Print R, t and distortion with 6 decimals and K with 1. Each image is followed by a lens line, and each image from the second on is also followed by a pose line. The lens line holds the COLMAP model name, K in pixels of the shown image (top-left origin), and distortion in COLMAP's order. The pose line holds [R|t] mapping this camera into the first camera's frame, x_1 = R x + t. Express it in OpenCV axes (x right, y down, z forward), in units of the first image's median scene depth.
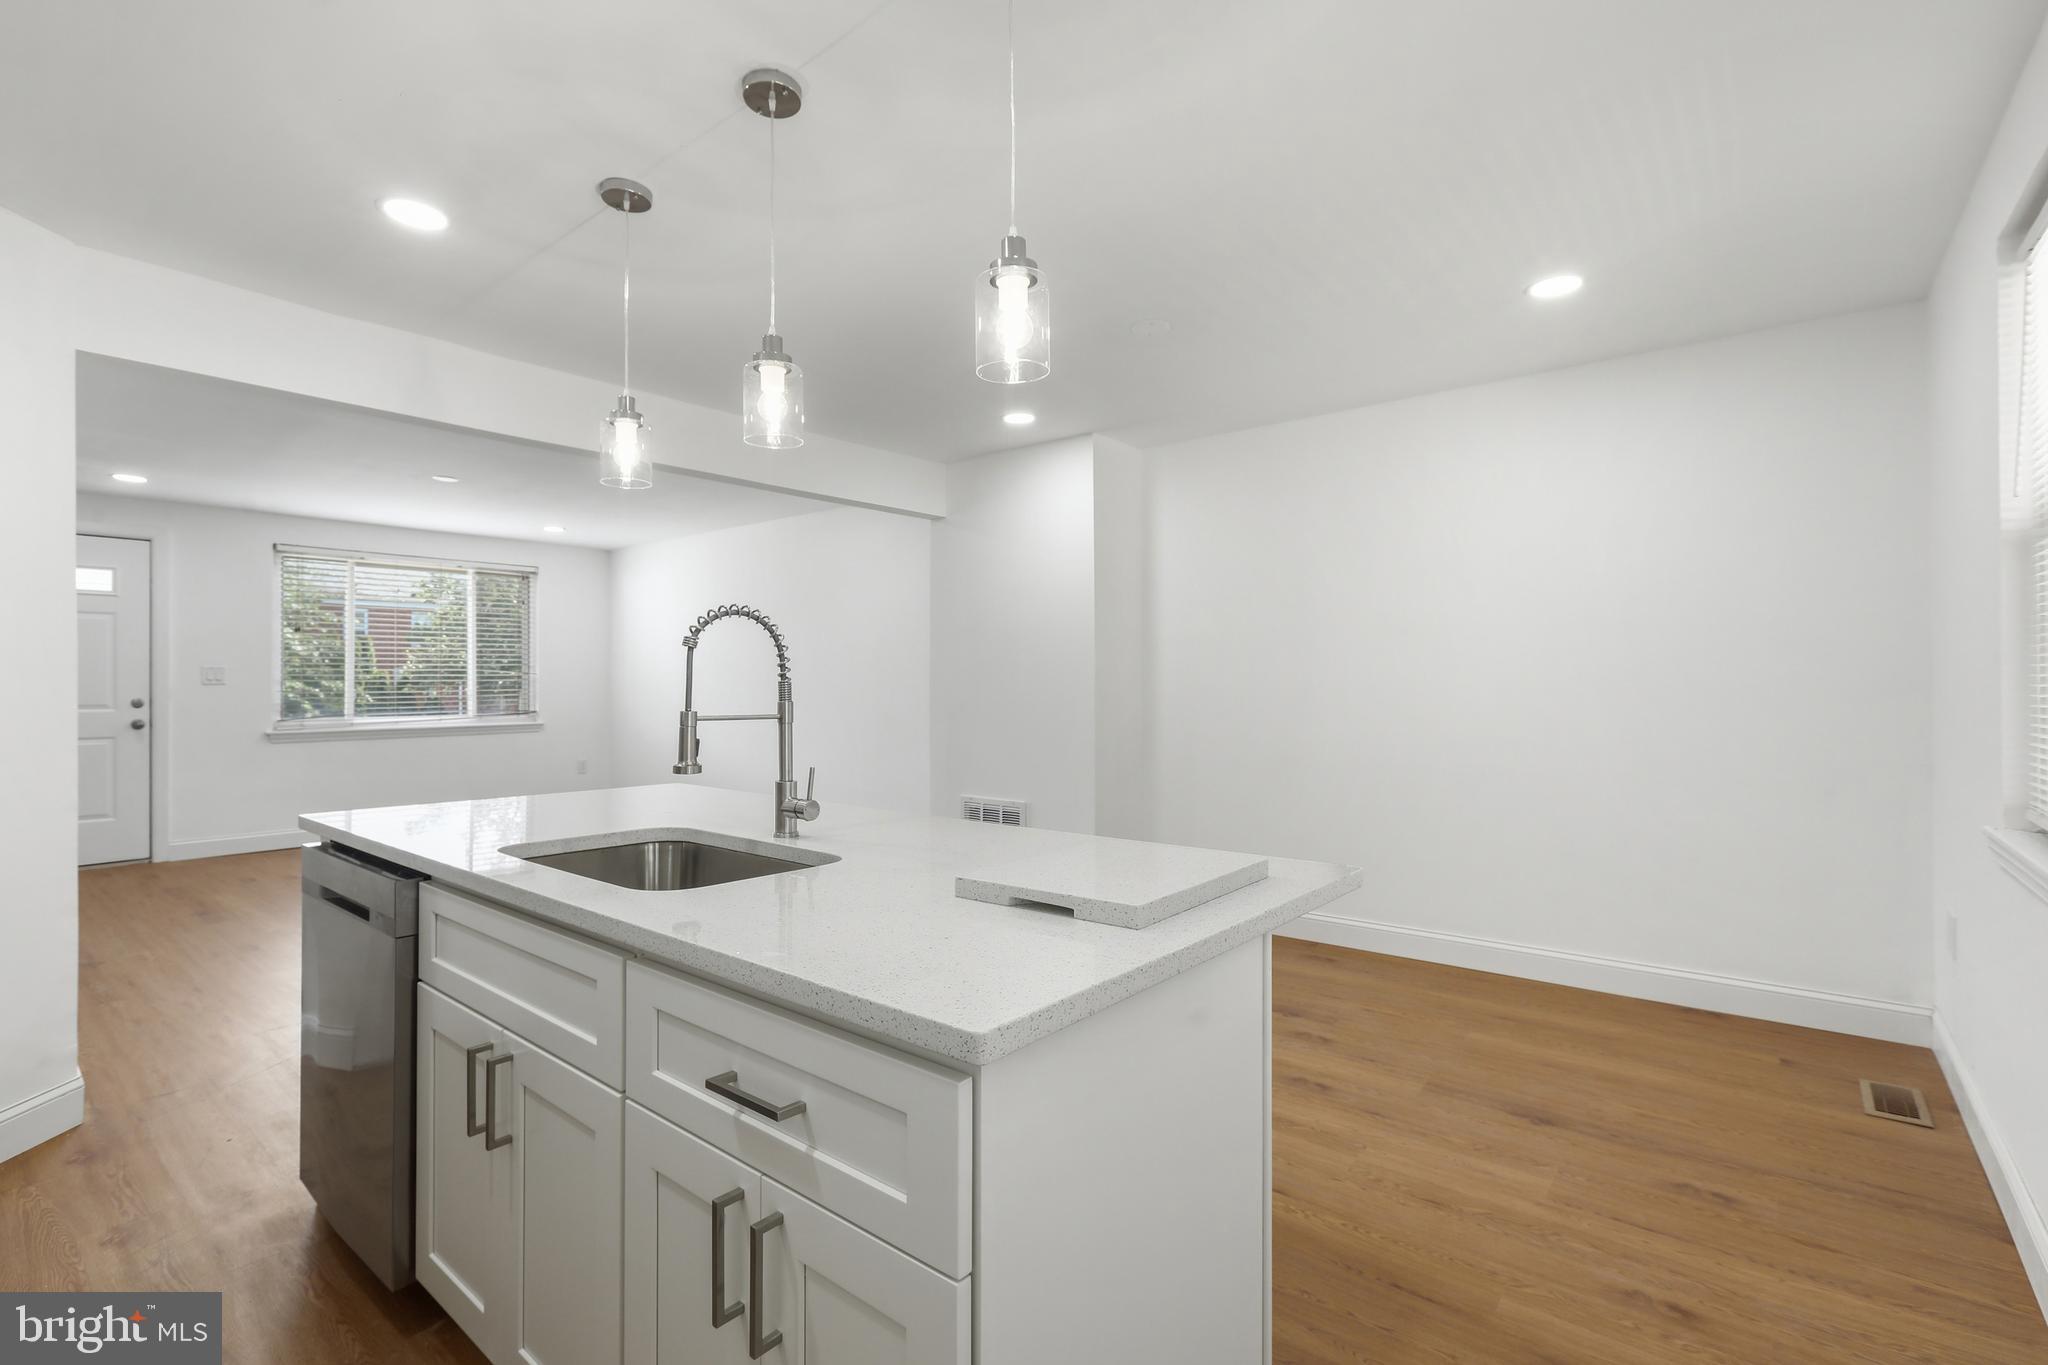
lens RADIAL K [[934.4, 0, 1008.9], [0, 934.4, 674.7], [0, 0, 1]] dist [-0.000758, 0.002533]
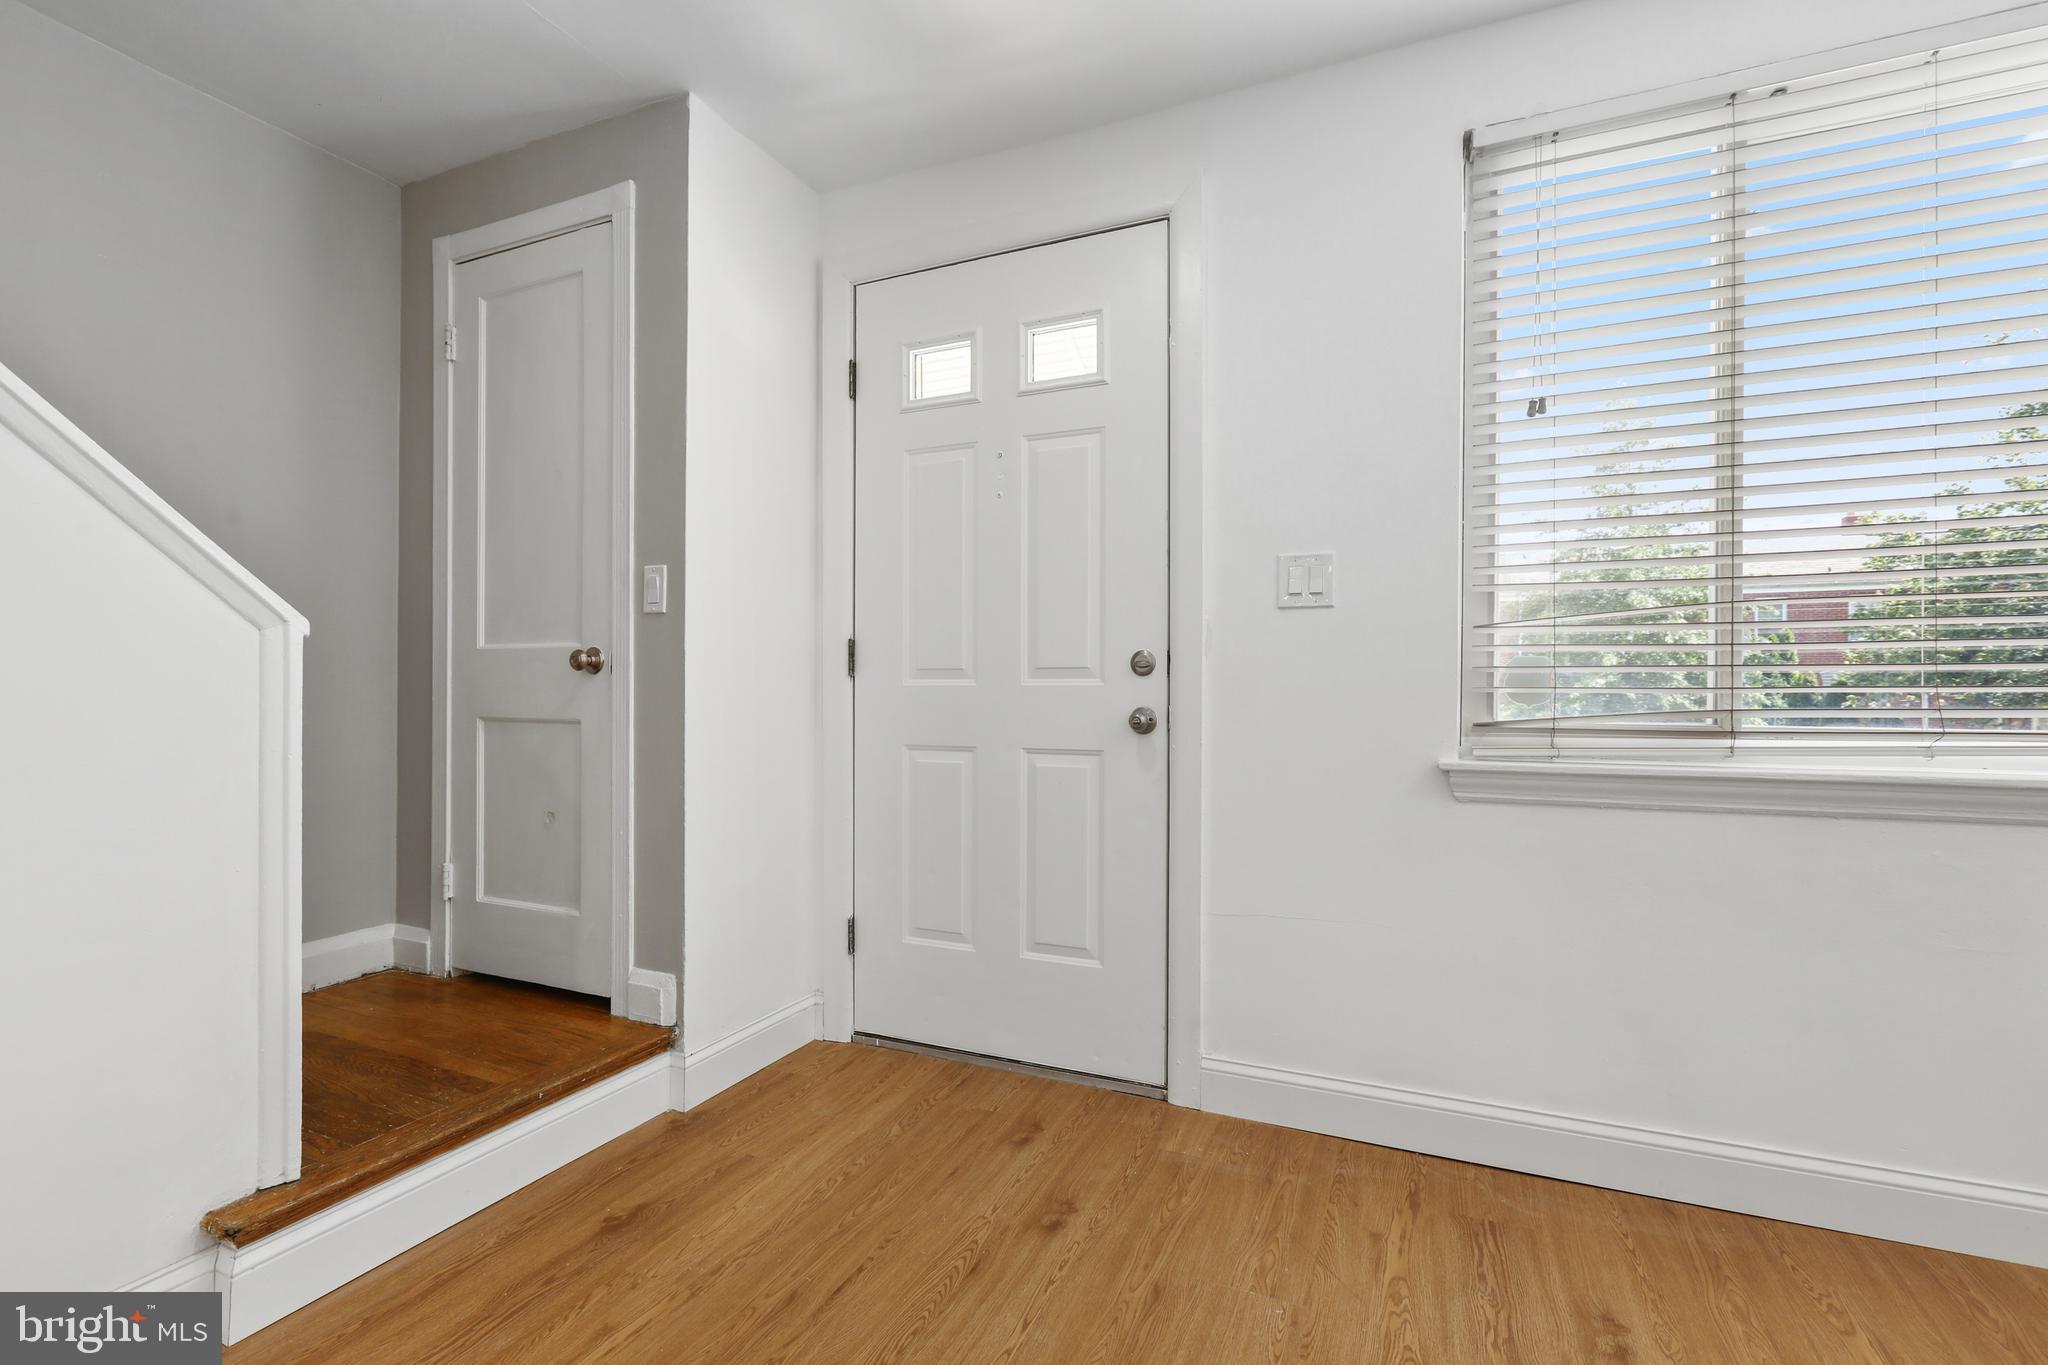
lens RADIAL K [[934.4, 0, 1039.9], [0, 934.4, 699.4], [0, 0, 1]] dist [-0.000758, 0.002533]
pose [[0.290885, 0.004339, -0.956748, -1.796389], [0.000987, 0.999988, 0.004835, 0.131077], [0.956757, -0.002351, 0.290877, 2.605638]]
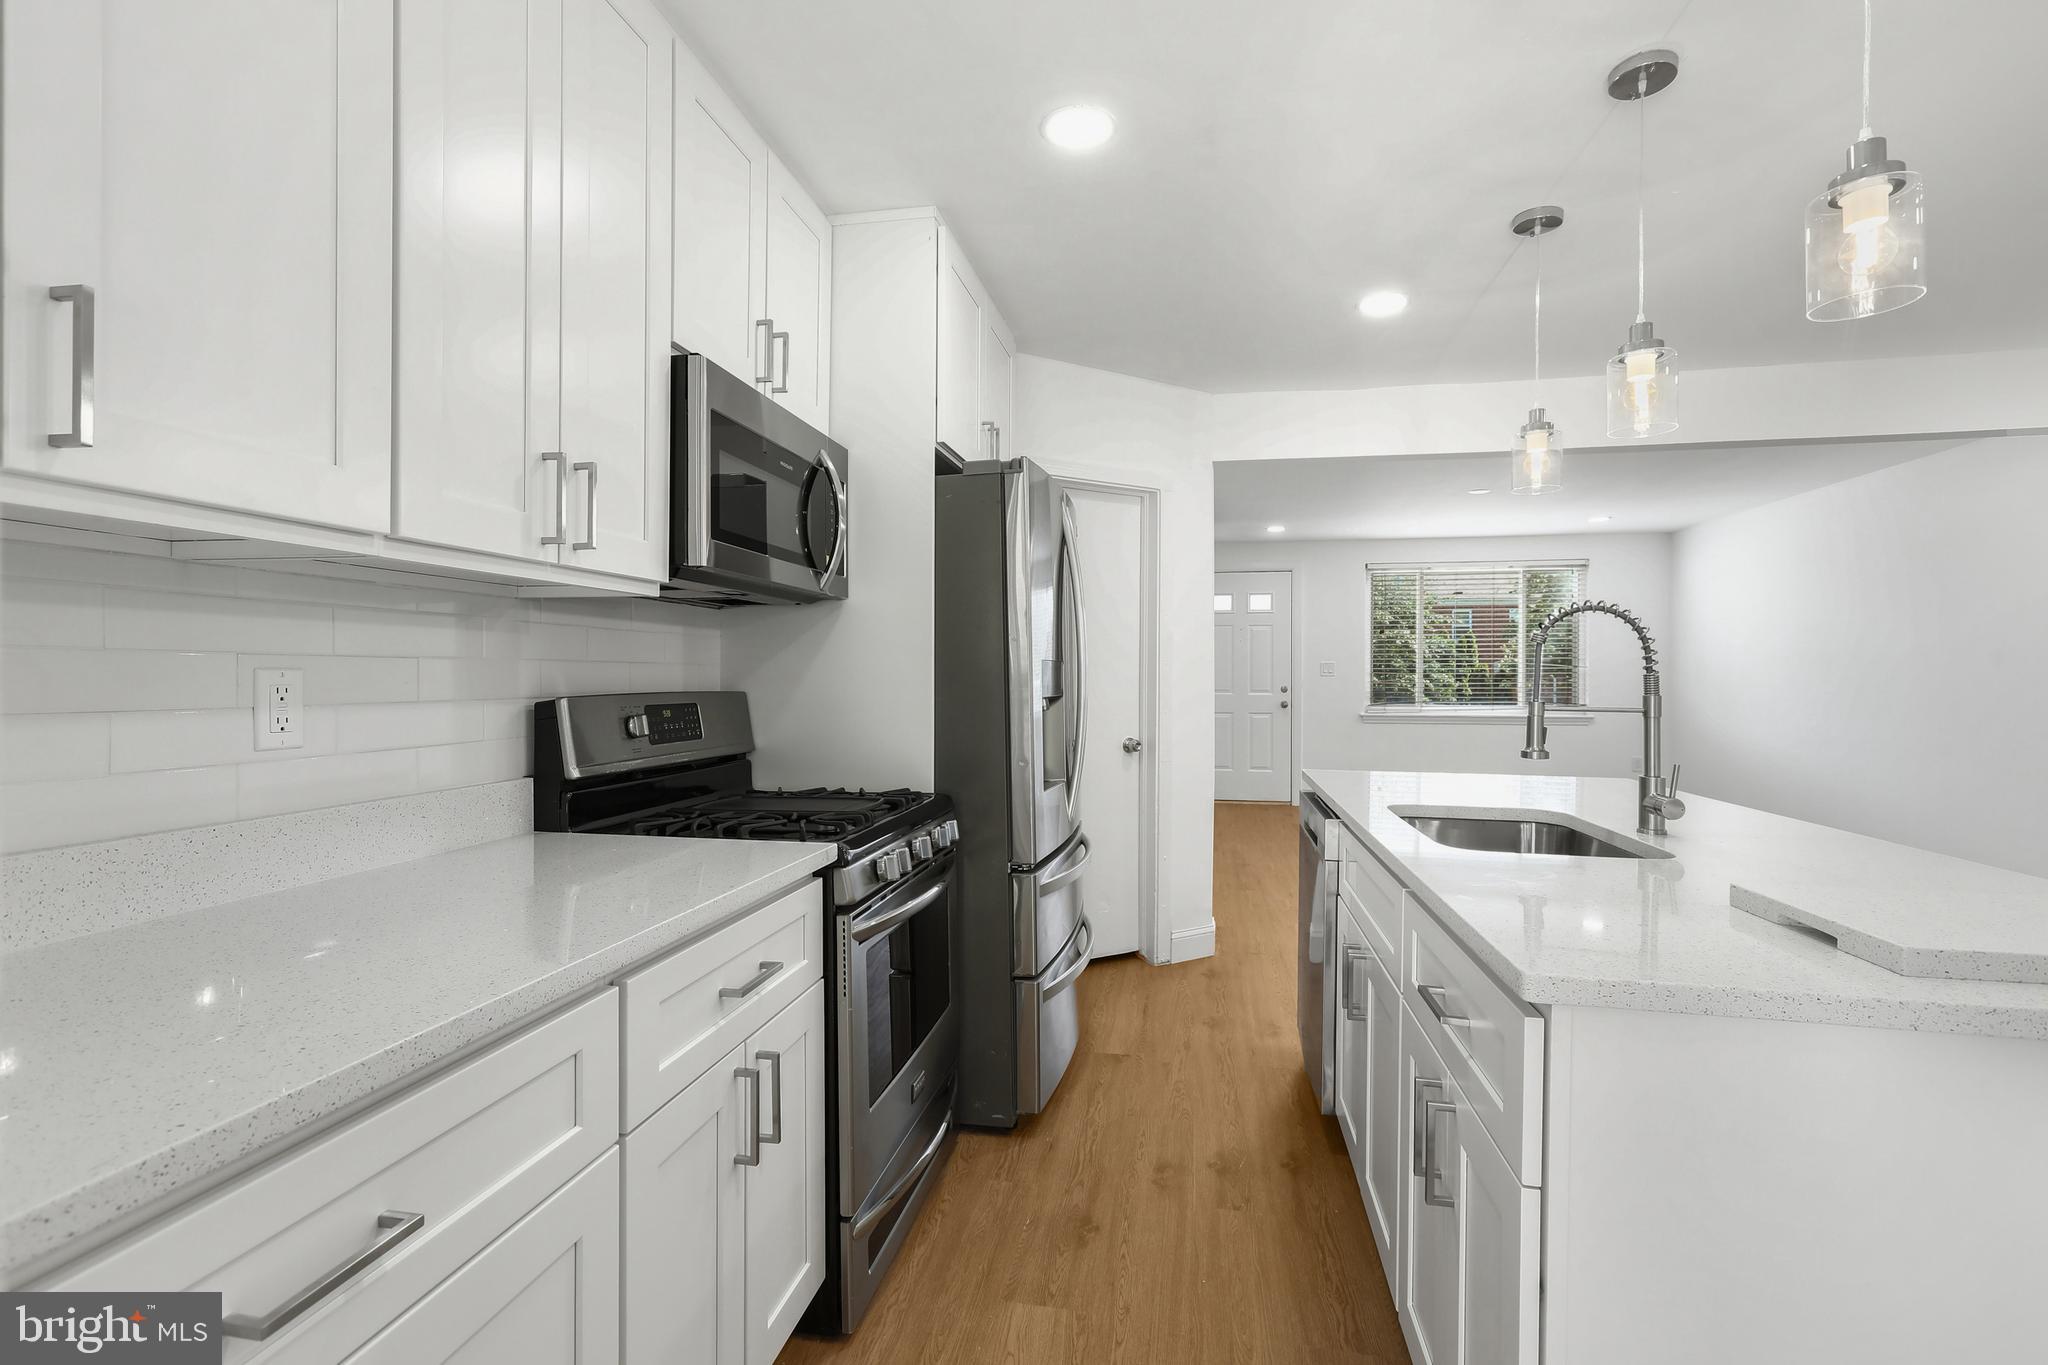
lens RADIAL K [[934.4, 0, 1017.8], [0, 934.4, 678.3], [0, 0, 1]] dist [-0.000758, 0.002533]
pose [[0.482449, 0.007081, -0.875895, 0.286741], [0.002519, 0.999952, 0.009471, -0.000048], [0.875920, -0.006776, 0.482408, -0.050887]]
